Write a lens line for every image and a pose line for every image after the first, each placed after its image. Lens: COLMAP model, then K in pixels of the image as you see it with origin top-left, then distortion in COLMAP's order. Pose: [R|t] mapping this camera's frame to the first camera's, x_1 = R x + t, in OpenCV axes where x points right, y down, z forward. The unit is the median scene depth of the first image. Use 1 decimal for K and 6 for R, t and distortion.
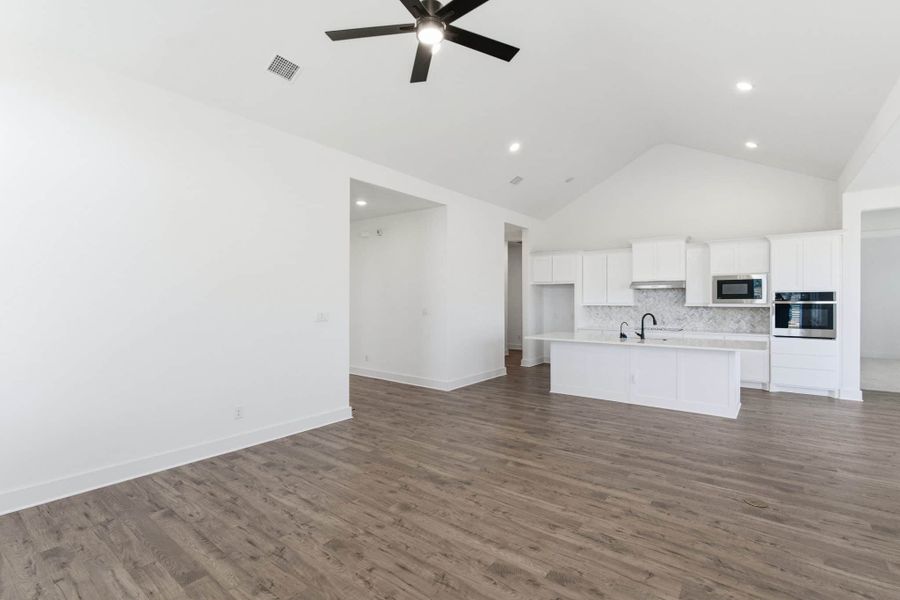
lens RADIAL K [[406.1, 0, 450.0], [0, 406.1, 307.2], [0, 0, 1]] dist [-0.001217, 0.001593]
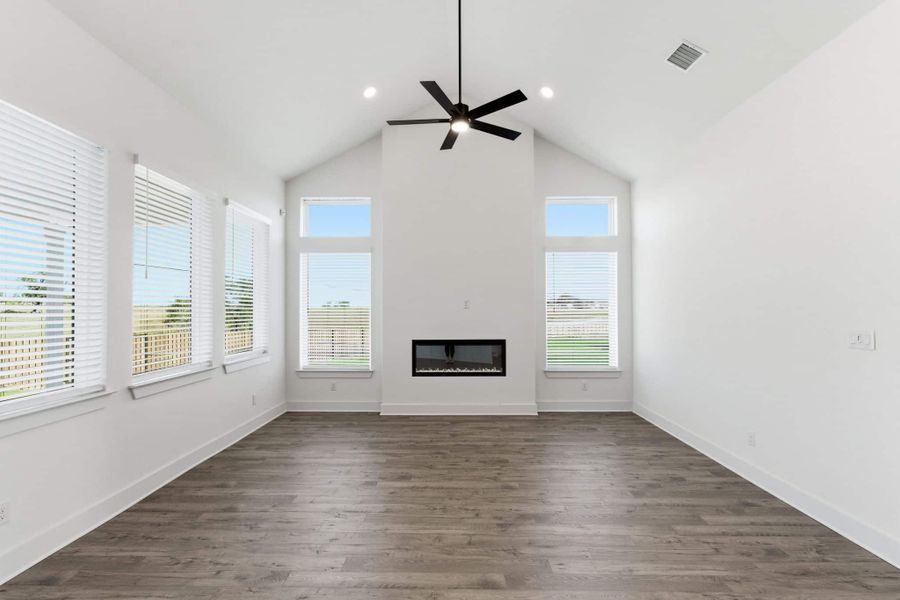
lens RADIAL K [[406.1, 0, 452.6], [0, 406.1, 303.5], [0, 0, 1]] dist [-0.001217, 0.001593]
pose [[-0.789104, -0.007312, -0.614216, 0.356456], [-0.010298, 0.999946, 0.001325, -0.017240], [0.614174, 0.007371, -0.789136, 0.879106]]
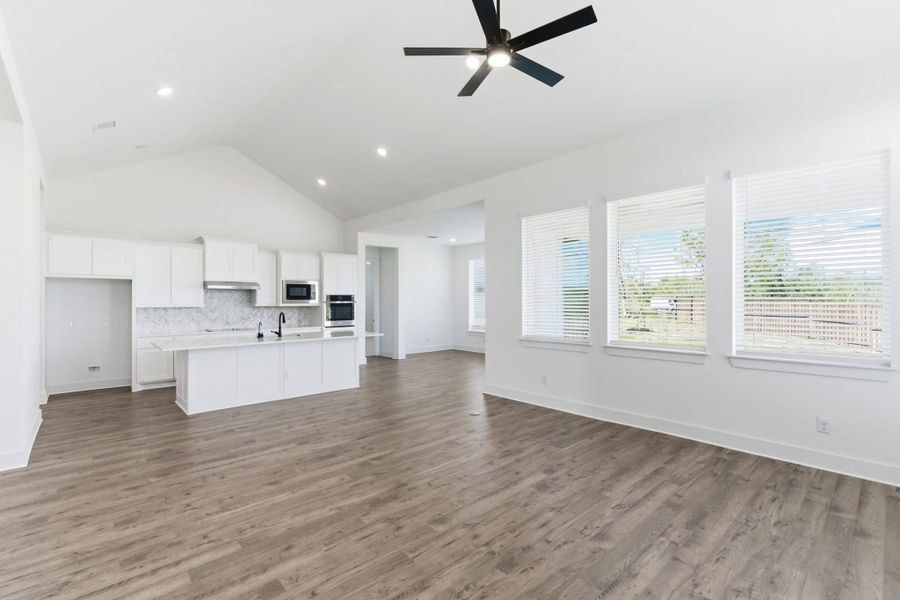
lens RADIAL K [[406.1, 0, 441.8], [0, 406.1, 298.9], [0, 0, 1]] dist [-0.001217, 0.001593]
pose [[0.186743, 0.008633, 0.982371, -0.488176], [0.021965, 0.999675, -0.012961, 0.003273], [-0.982163, 0.023998, 0.186493, 0.393706]]
